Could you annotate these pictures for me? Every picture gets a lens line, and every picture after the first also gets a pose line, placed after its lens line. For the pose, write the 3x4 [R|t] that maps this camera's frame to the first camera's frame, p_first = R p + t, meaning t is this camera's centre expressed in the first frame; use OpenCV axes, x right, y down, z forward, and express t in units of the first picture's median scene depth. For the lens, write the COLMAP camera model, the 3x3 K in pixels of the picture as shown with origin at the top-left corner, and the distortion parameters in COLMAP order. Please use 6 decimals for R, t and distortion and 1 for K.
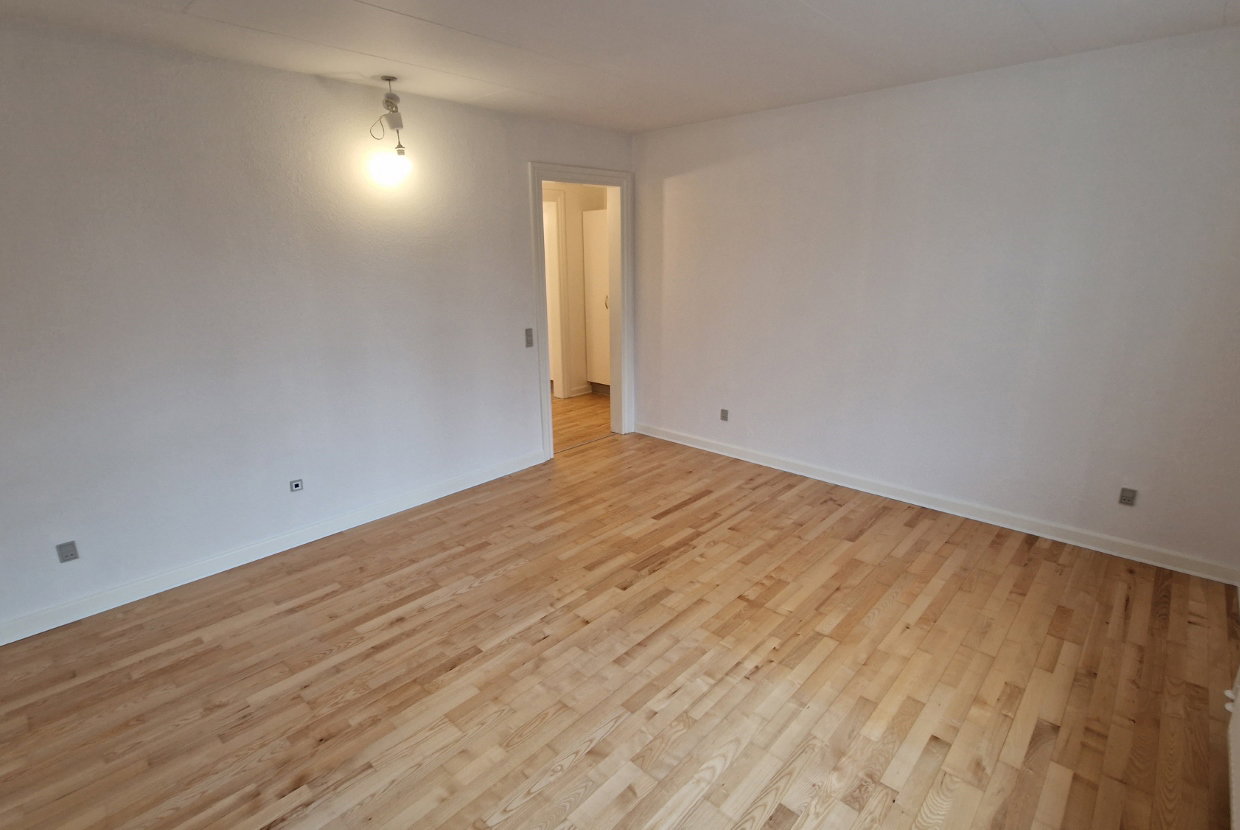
lens RADIAL K [[601.3, 0, 620.2], [0, 601.3, 415.5], [0, 0, 1]] dist [0.001022, -0.003627]
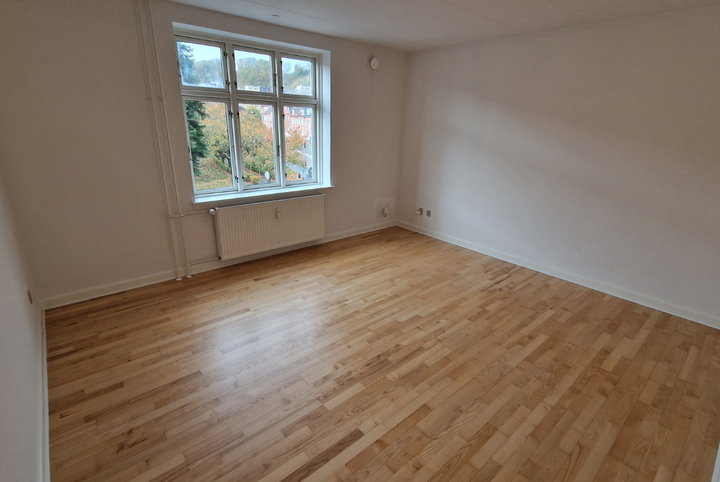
lens RADIAL K [[349.2, 0, 358.7], [0, 349.2, 244.2], [0, 0, 1]] dist [0.001022, -0.003627]
pose [[-0.993155, -0.052567, 0.104304, 0.026224], [0.015343, 0.826550, 0.562654, -0.394167], [-0.115790, 0.560403, -0.820086, 1.479150]]
